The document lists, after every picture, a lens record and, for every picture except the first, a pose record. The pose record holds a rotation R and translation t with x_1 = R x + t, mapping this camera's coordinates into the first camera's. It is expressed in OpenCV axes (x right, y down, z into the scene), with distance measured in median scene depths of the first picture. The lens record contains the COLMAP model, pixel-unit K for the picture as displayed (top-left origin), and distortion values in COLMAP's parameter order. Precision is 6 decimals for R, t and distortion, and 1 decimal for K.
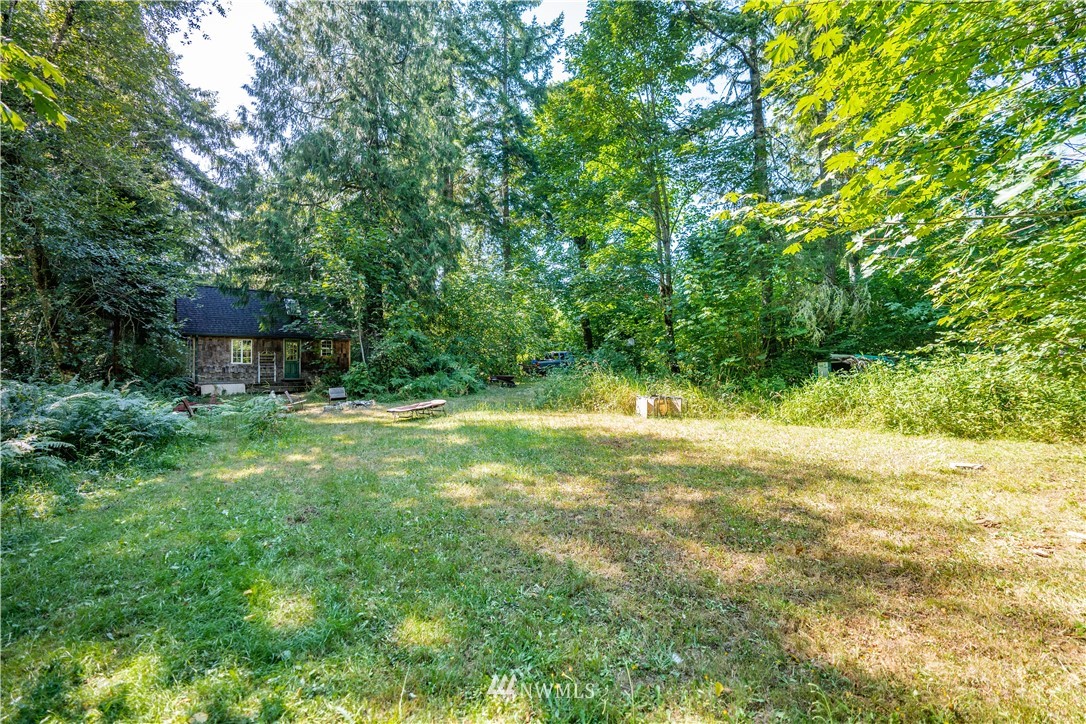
lens RADIAL K [[507.5, 0, 543.0], [0, 507.5, 362.0], [0, 0, 1]] dist [-0.072488, 0.026531]
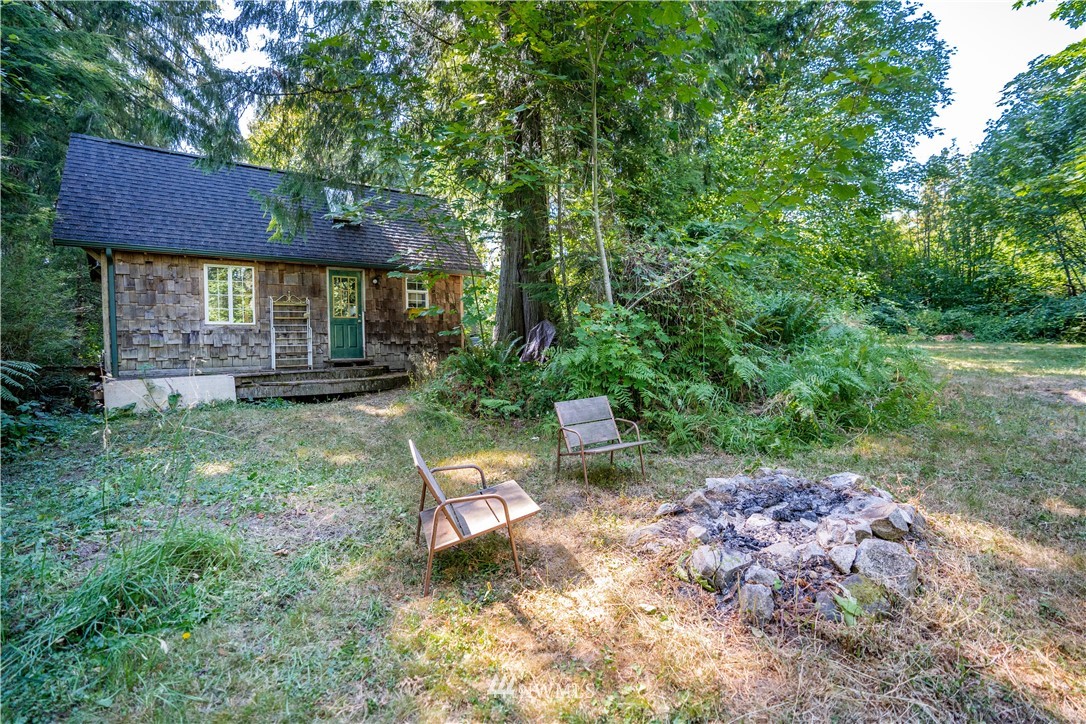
lens RADIAL K [[507.5, 0, 543.0], [0, 507.5, 362.0], [0, 0, 1]] dist [-0.072488, 0.026531]
pose [[0.999406, -0.005737, -0.033983, -0.338138], [0.007437, 0.998716, 0.050119, 0.016232], [0.033652, -0.050342, 0.998165, 0.603194]]
